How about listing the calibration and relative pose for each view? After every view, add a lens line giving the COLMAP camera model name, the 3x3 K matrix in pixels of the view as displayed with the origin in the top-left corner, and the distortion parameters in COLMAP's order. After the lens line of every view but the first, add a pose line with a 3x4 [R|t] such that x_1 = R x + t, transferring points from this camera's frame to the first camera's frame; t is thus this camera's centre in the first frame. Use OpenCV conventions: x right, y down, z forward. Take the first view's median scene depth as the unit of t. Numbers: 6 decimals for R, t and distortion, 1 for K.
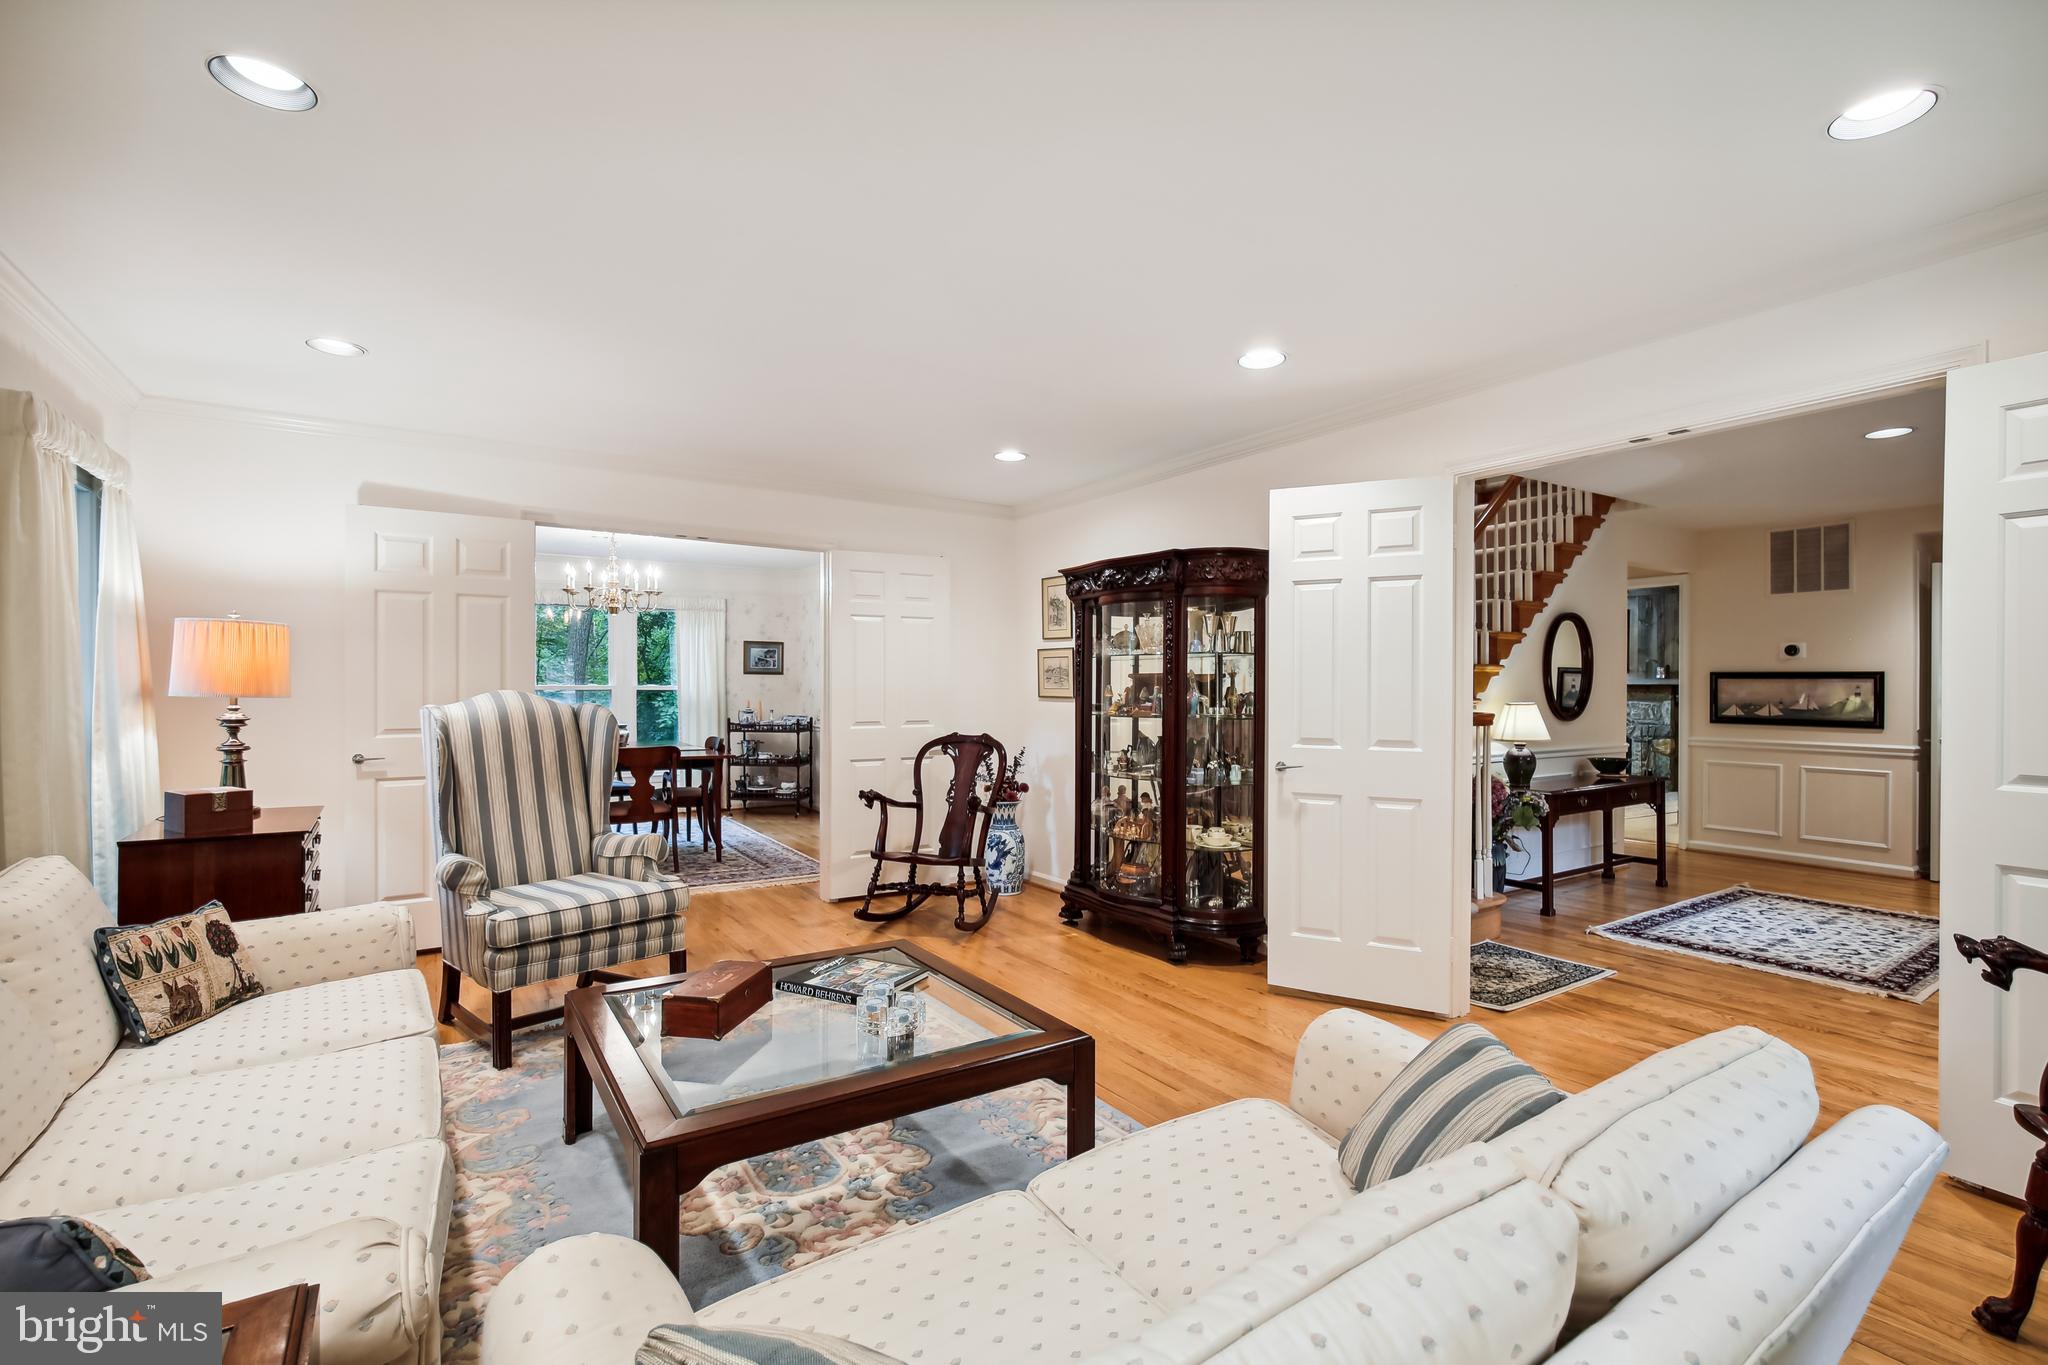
lens RADIAL K [[931.7, 0, 1025.0], [0, 931.7, 688.6], [0, 0, 1]] dist [-0.000591, -0.000029]
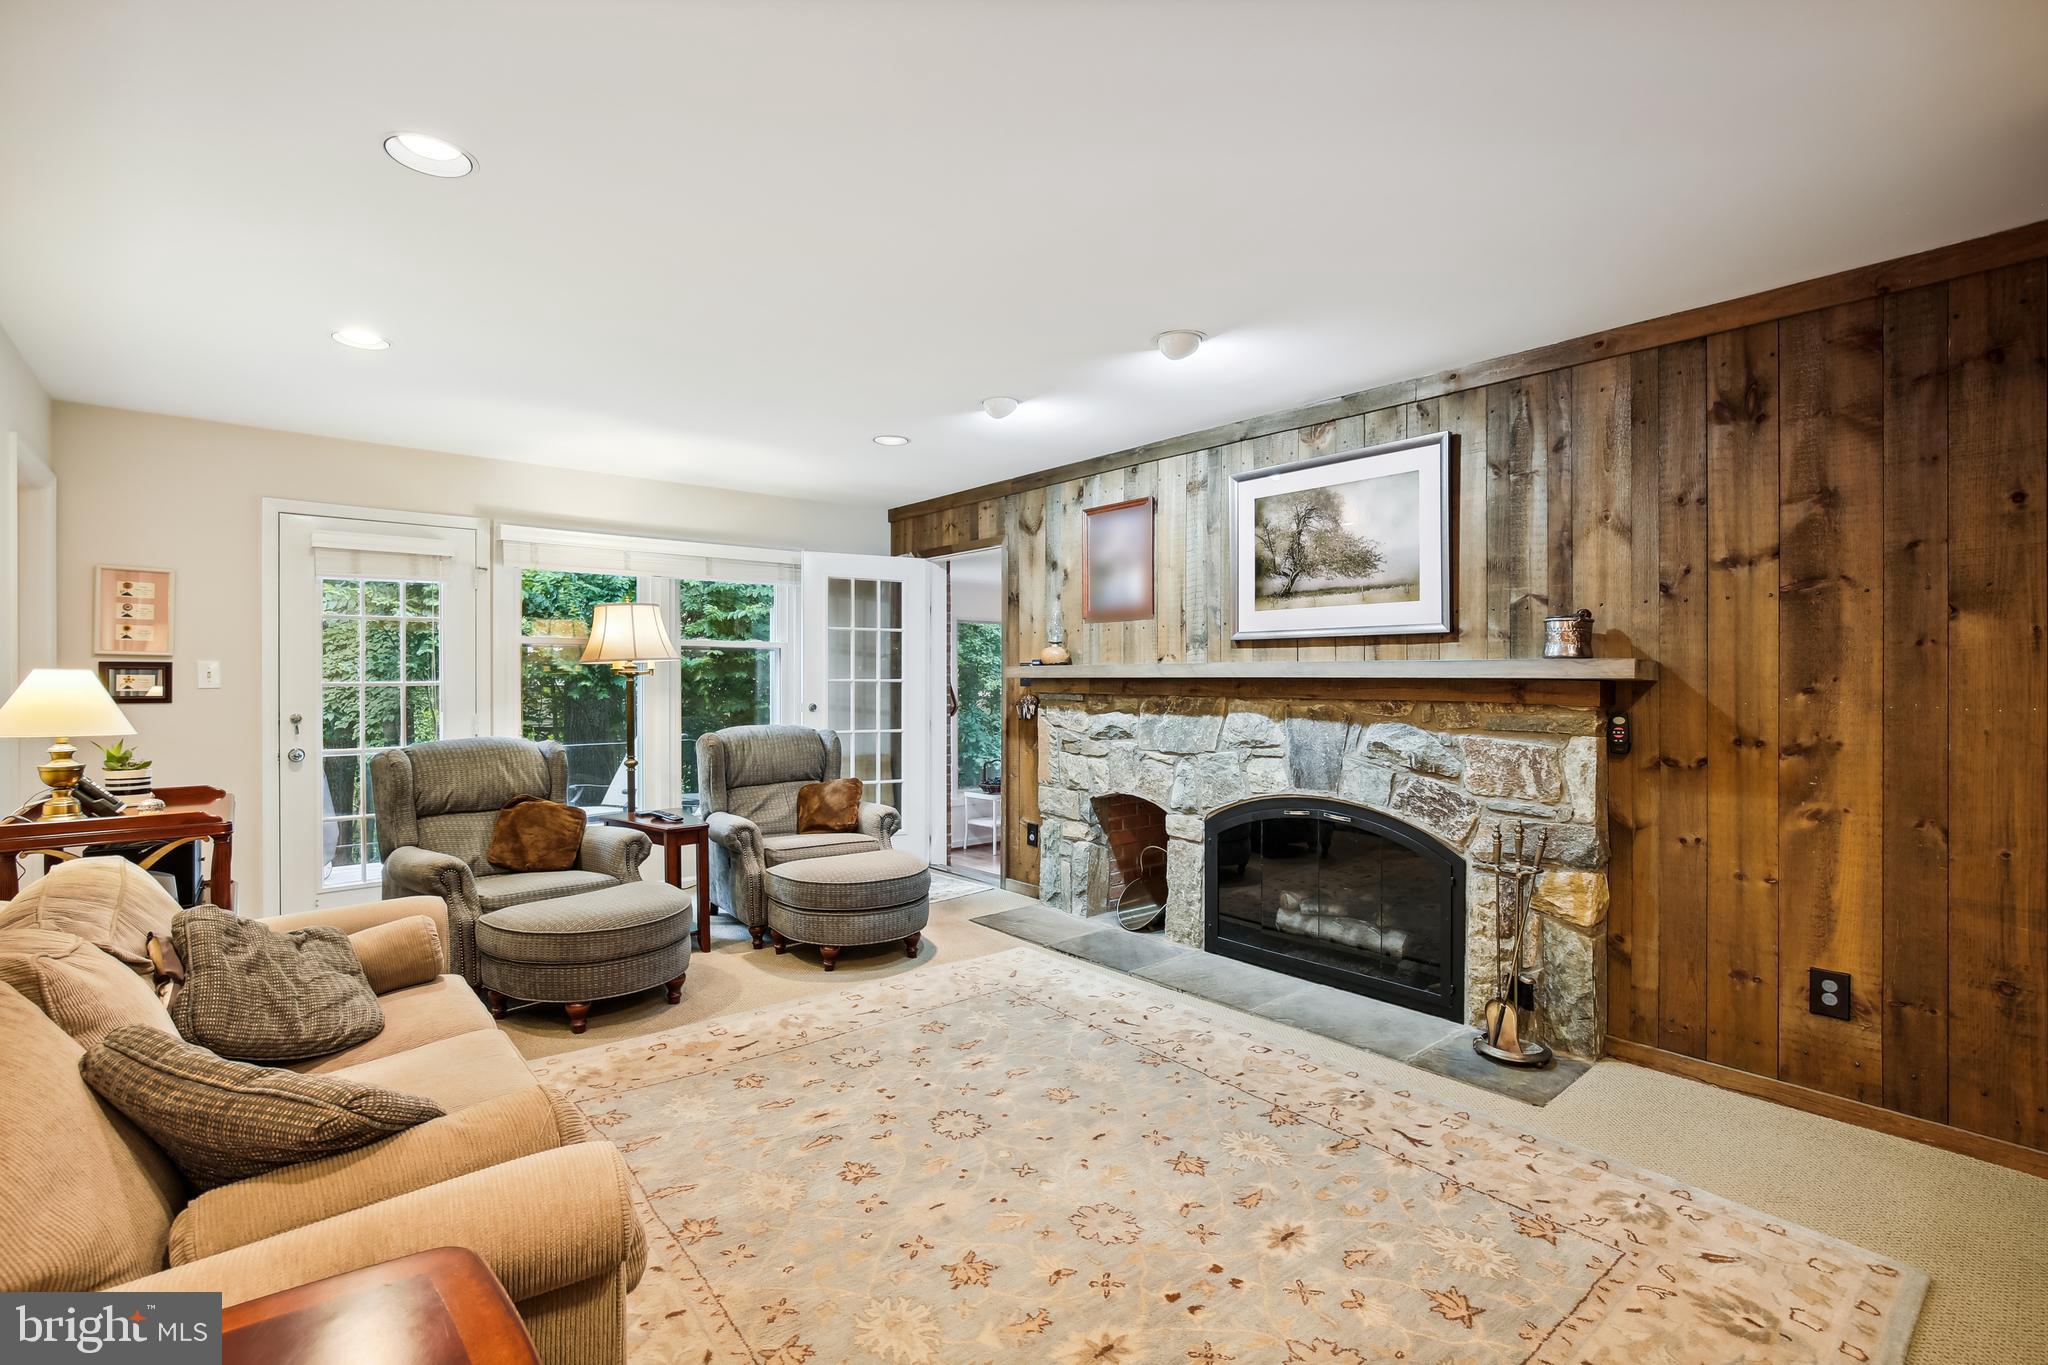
lens RADIAL K [[931.7, 0, 1023.1], [0, 931.7, 678.0], [0, 0, 1]] dist [-0.000591, -0.000029]
pose [[0.991734, -0.002943, 0.128279, 0.478026], [0.003841, 0.999970, -0.006753, -0.003532], [-0.128255, 0.007190, 0.991715, 0.730864]]
